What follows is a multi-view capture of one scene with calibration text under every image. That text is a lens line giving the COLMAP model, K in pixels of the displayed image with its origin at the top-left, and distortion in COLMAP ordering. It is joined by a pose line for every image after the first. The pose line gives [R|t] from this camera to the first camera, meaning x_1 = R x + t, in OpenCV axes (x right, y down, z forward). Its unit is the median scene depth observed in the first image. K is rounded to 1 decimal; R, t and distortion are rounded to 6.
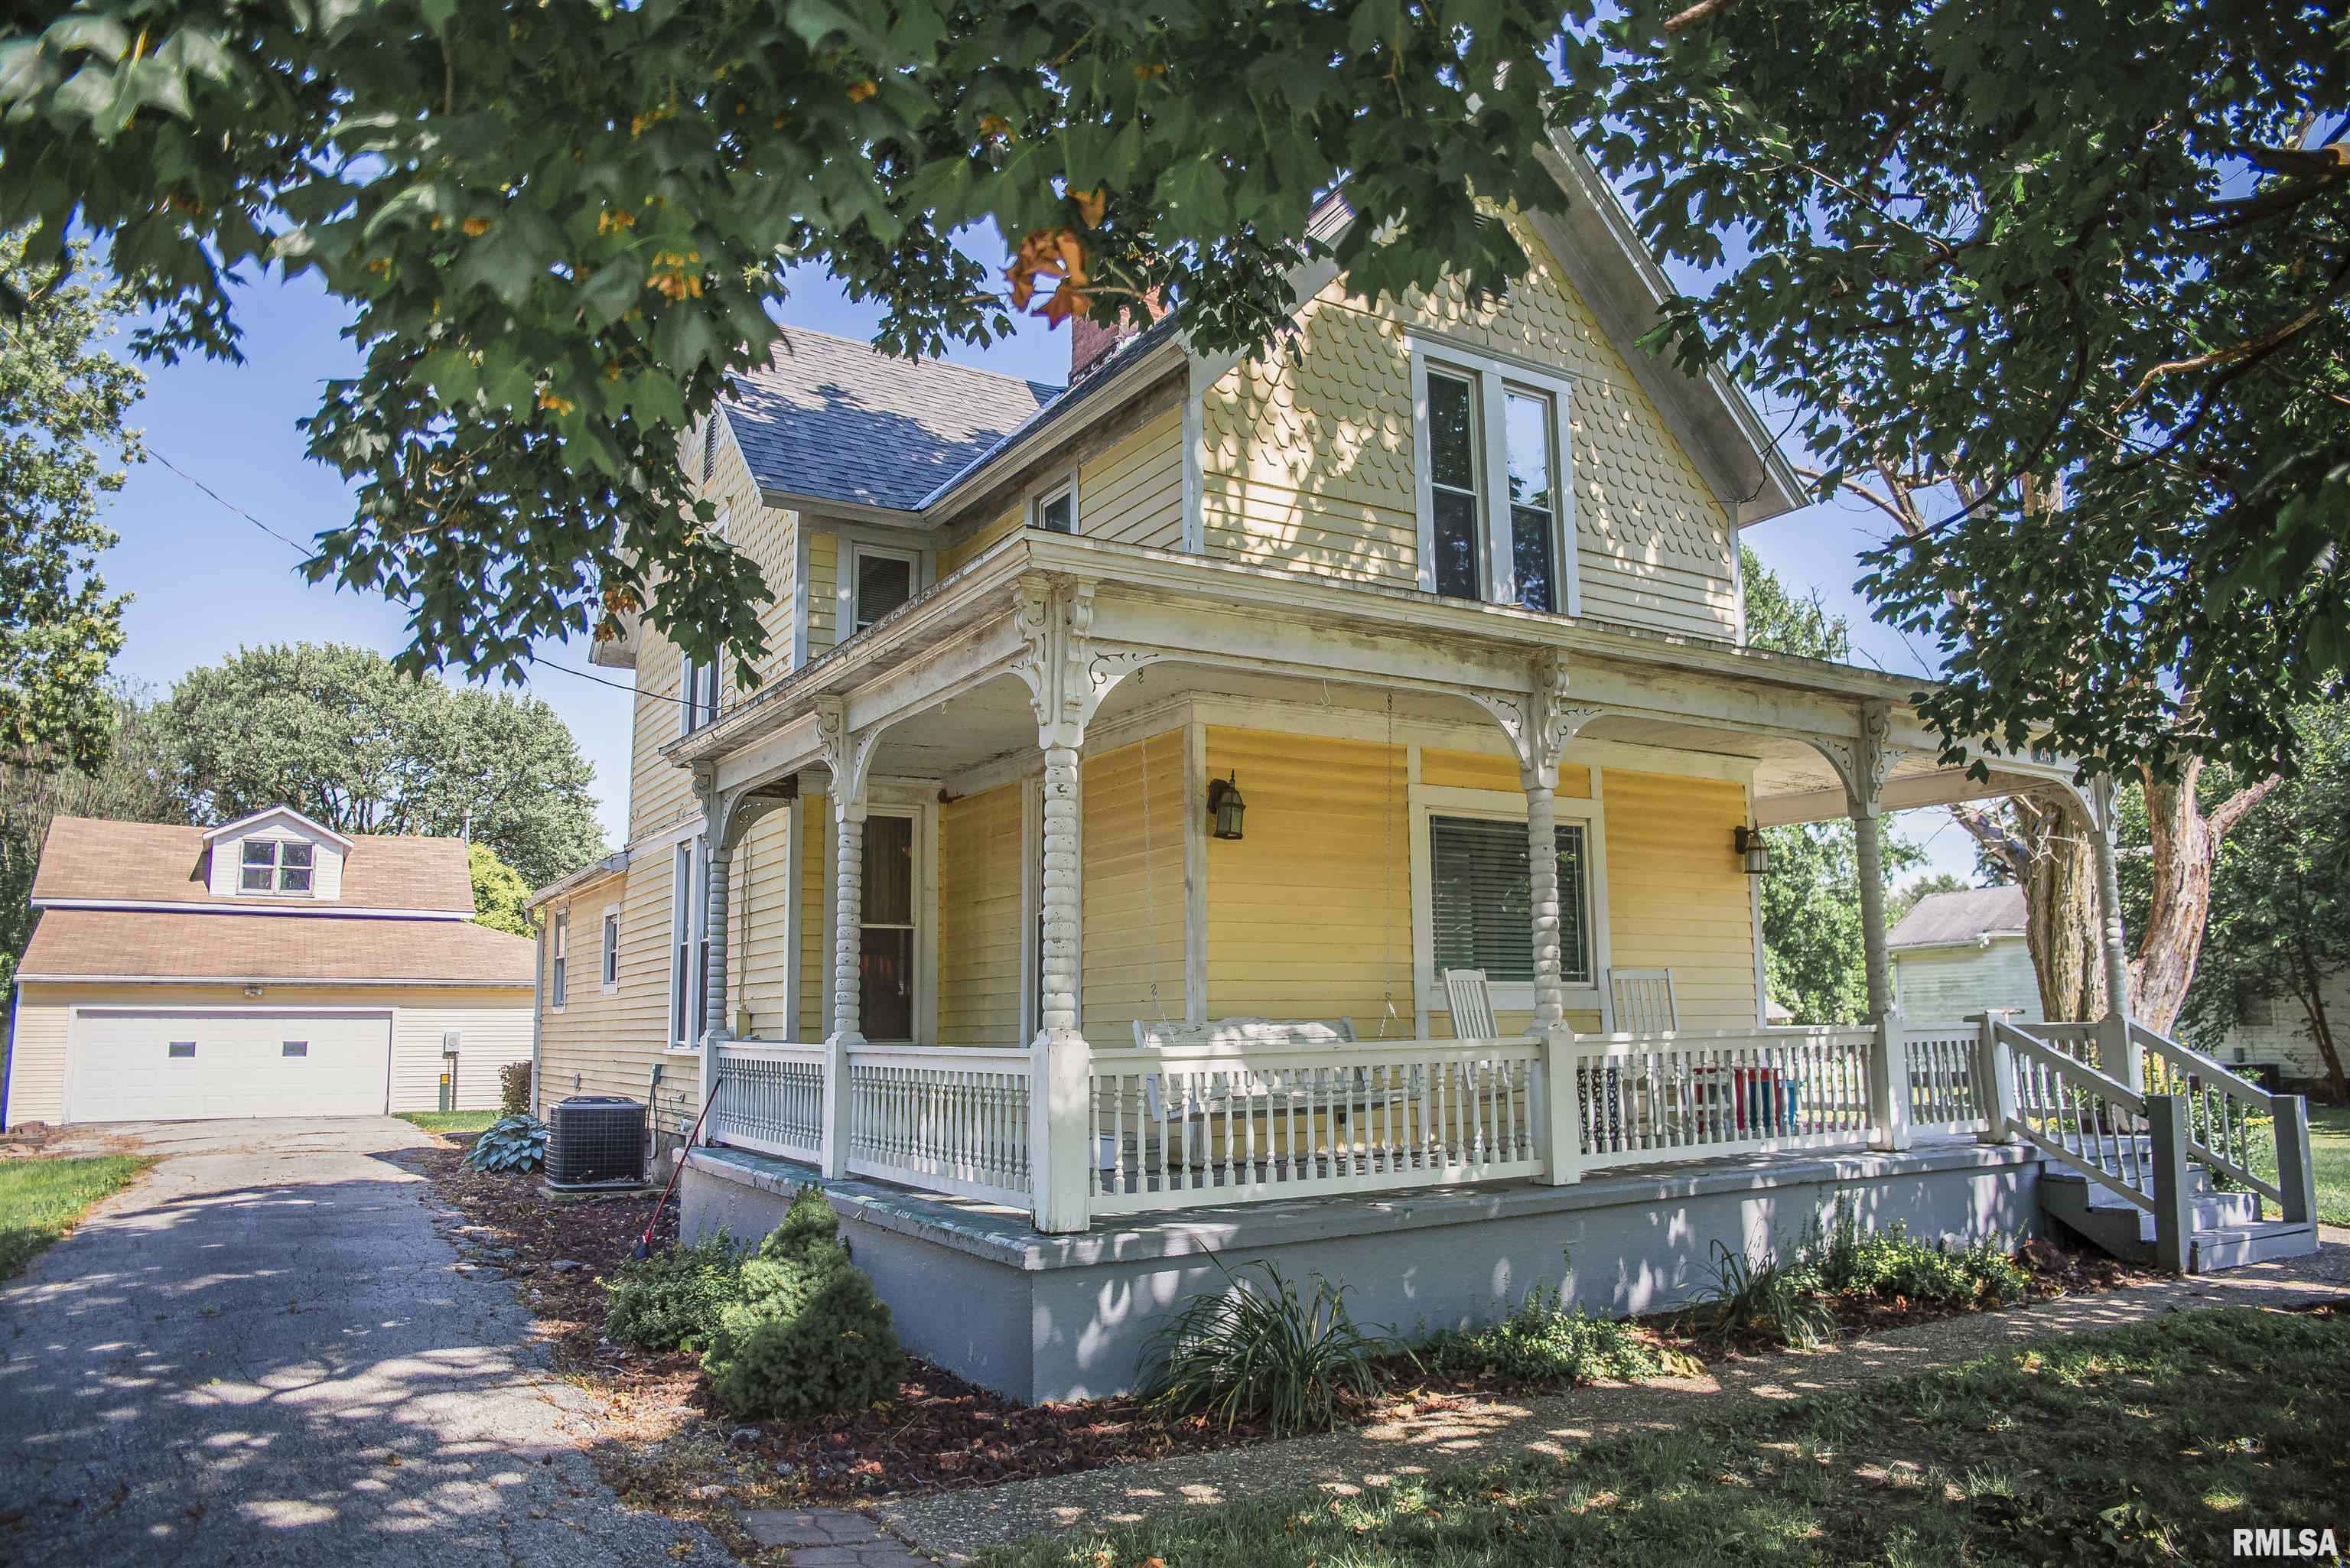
lens RADIAL K [[1585.4, 0, 1166.9], [0, 1585.4, 804.6], [0, 0, 1]] dist [0.000989, 0.006971]
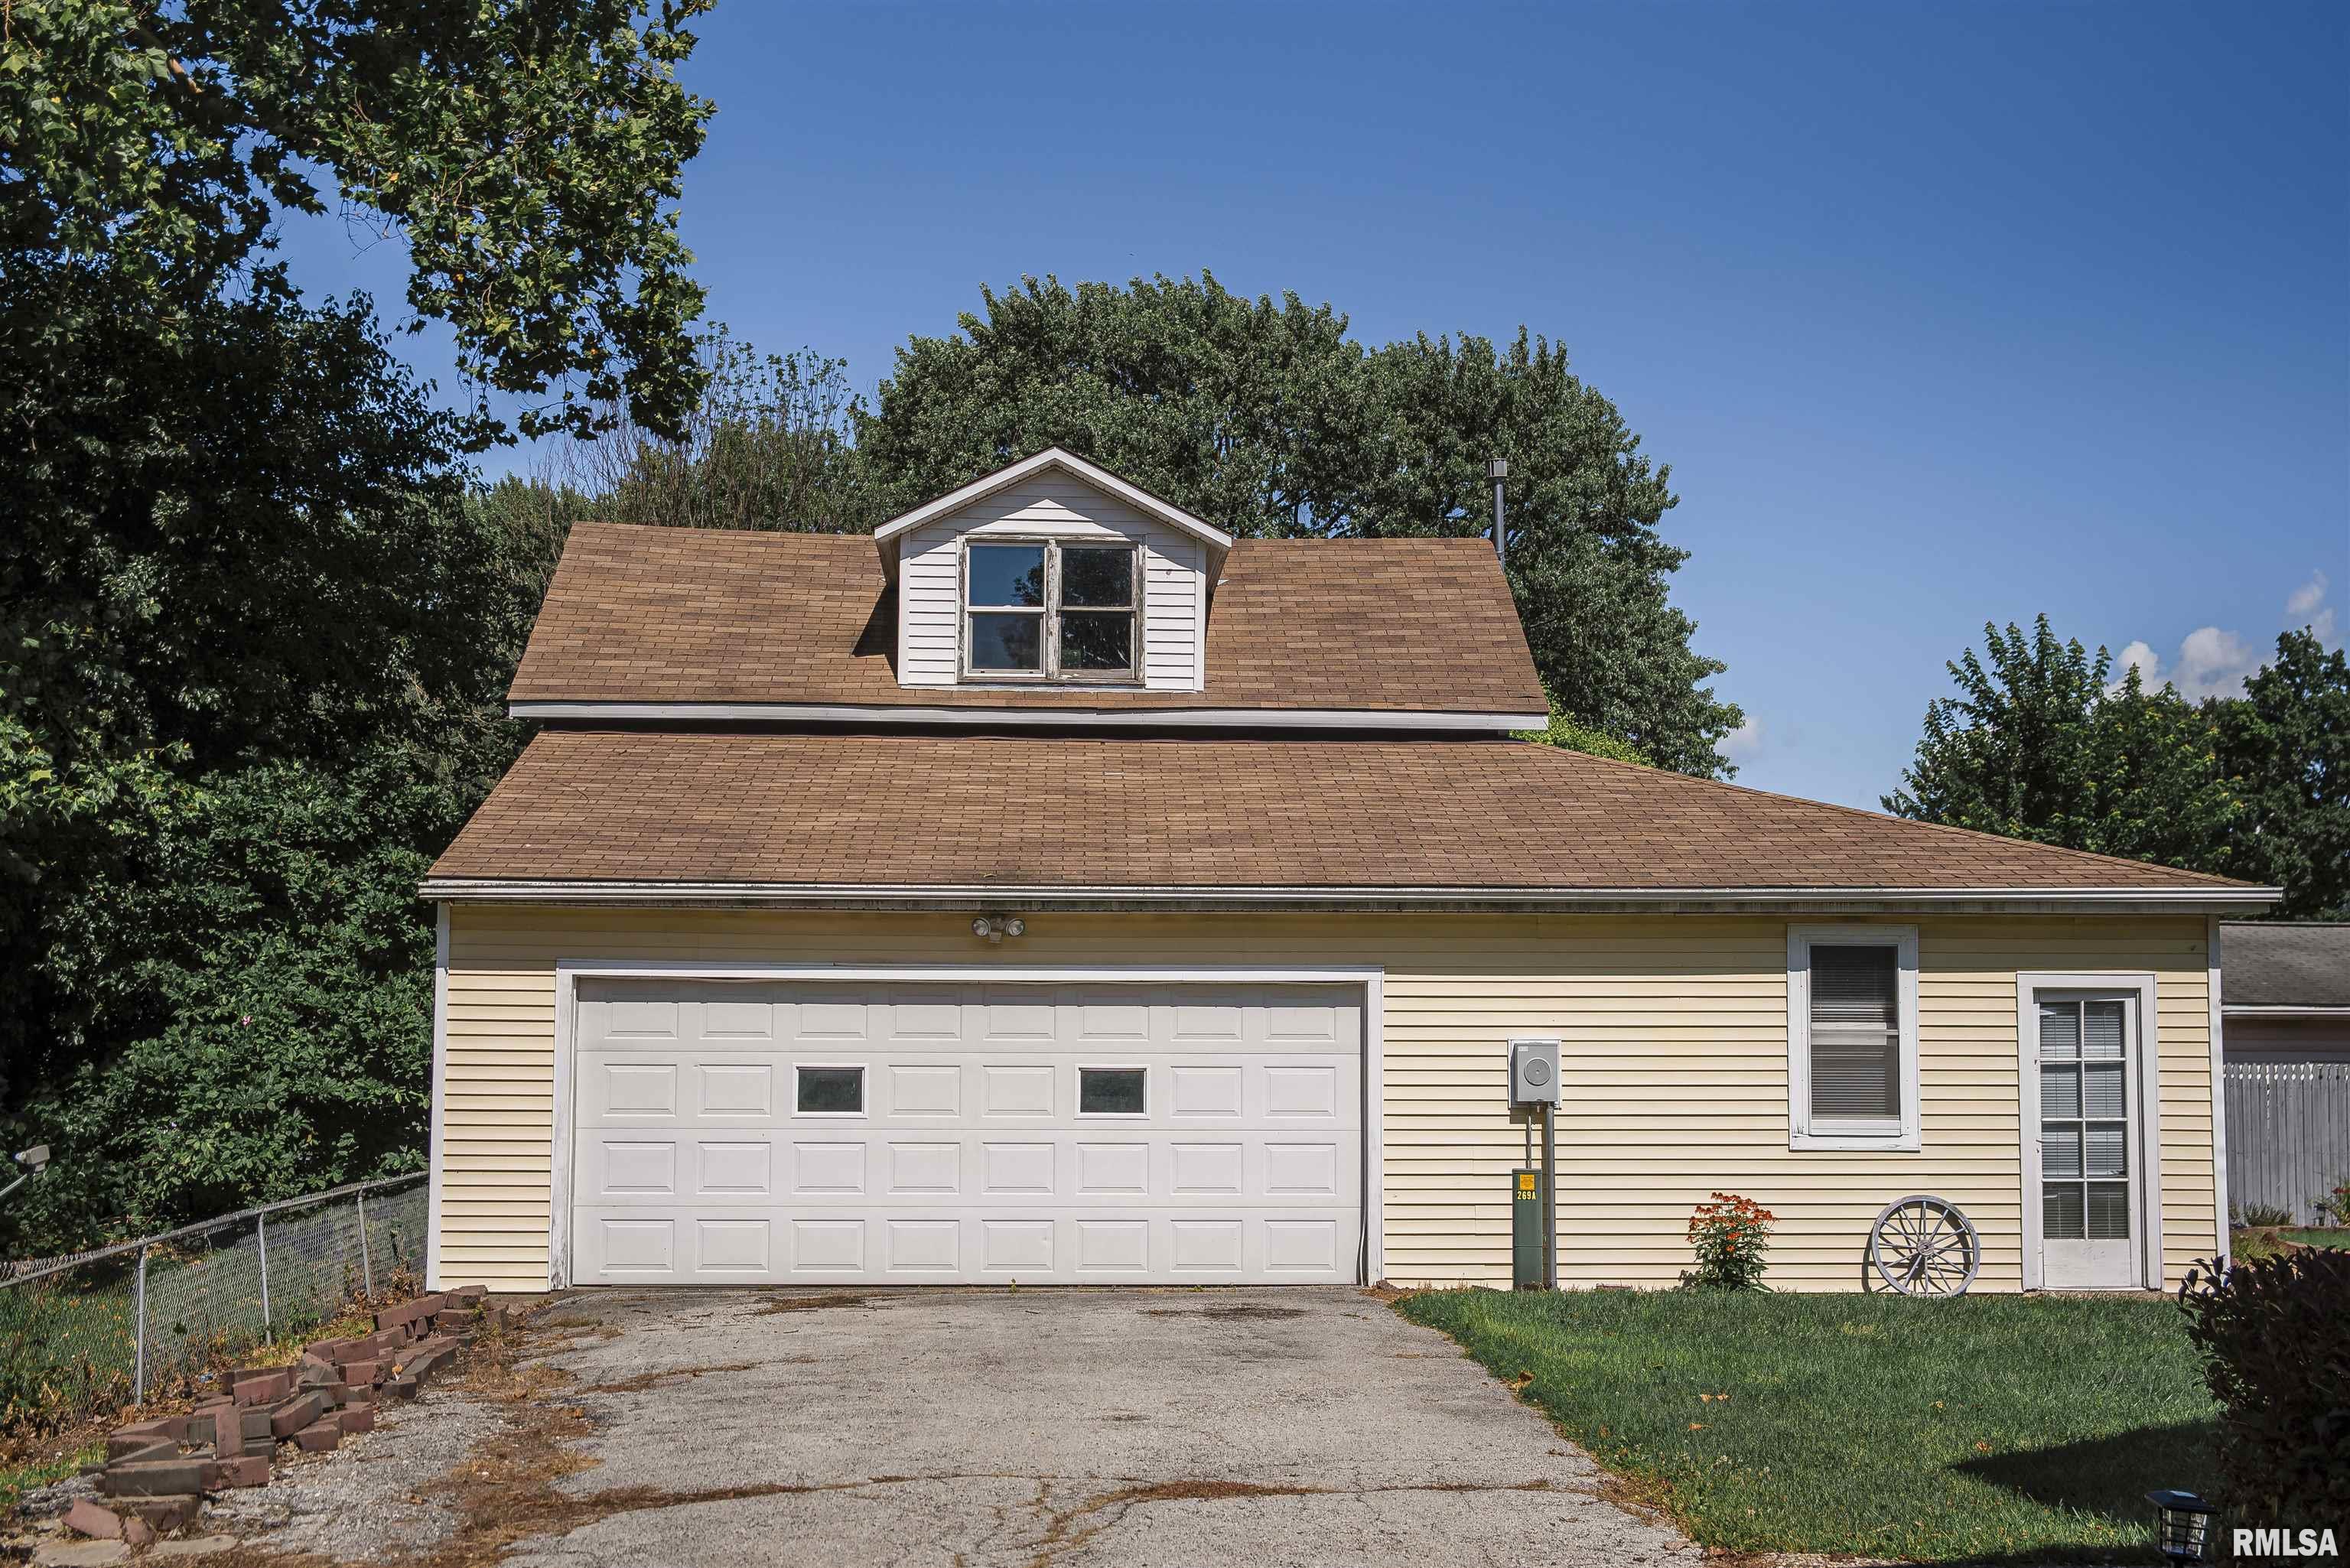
lens RADIAL K [[2979.4, 0, 1176.8], [0, 2979.4, 783.9], [0, 0, 1]] dist [0.029987, 0.000000]
pose [[0.885997, -0.033243, -0.462497, -0.206087], [0.055726, 0.997831, 0.035032, 0.056278], [0.460329, -0.056811, 0.885929, 0.380198]]
